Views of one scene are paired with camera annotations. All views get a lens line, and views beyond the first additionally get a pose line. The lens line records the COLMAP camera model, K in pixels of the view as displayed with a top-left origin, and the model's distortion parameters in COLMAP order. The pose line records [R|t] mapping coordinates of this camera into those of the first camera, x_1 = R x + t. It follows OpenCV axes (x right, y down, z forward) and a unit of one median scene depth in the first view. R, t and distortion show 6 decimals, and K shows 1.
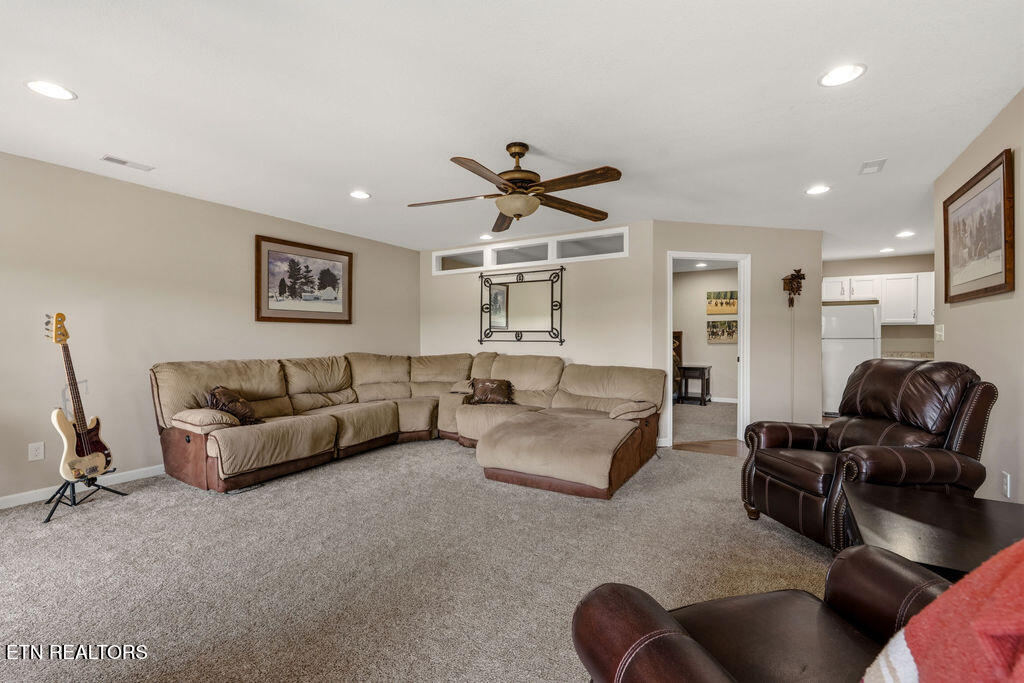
lens RADIAL K [[454.7, 0, 511.4], [0, 454.7, 339.0], [0, 0, 1]] dist [-0.002441, -0.000325]
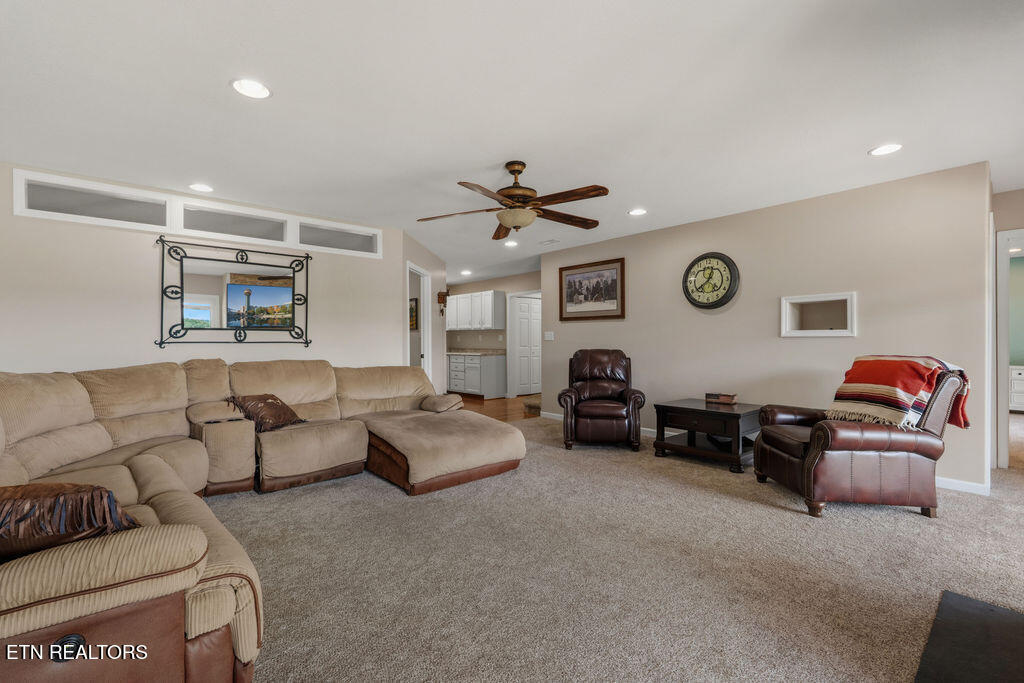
lens RADIAL K [[454.7, 0, 516.7], [0, 454.7, 339.4], [0, 0, 1]] dist [-0.002441, -0.000325]
pose [[0.290588, 0.001157, 0.956847, -0.583006], [0.003253, 0.999992, -0.002197, 0.002653], [-0.956843, 0.003751, 0.290582, 0.377817]]
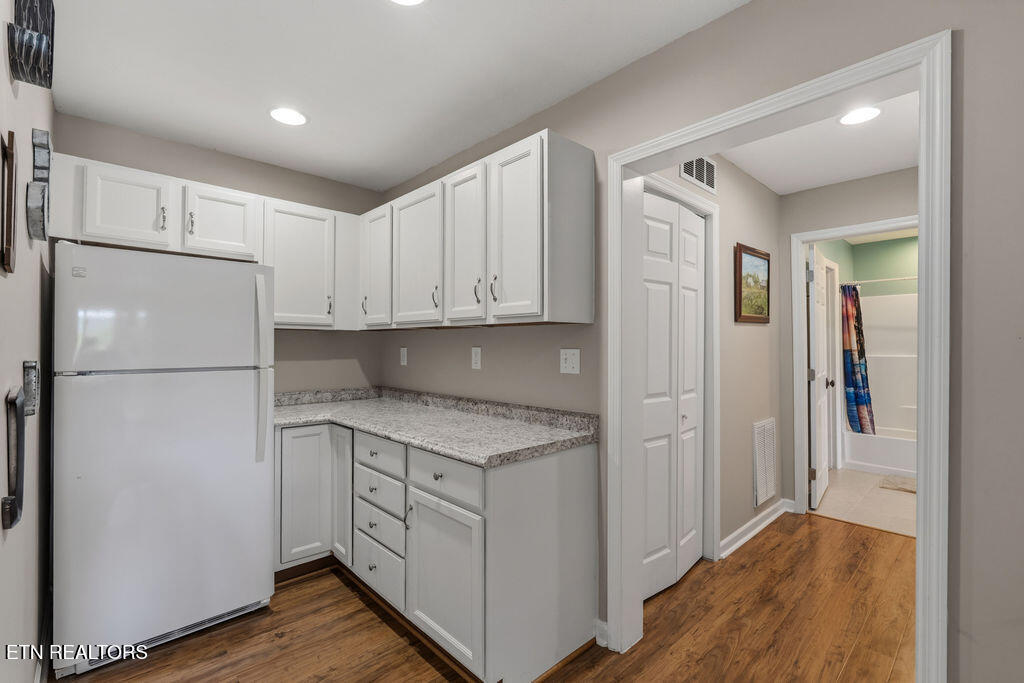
lens RADIAL K [[454.7, 0, 508.0], [0, 454.7, 343.1], [0, 0, 1]] dist [-0.002441, -0.000325]
pose [[0.275496, 0.008240, 0.961267, 0.628569], [-0.001745, 0.999966, -0.008072, -0.018757], [-0.961301, 0.000546, 0.275501, 0.868198]]
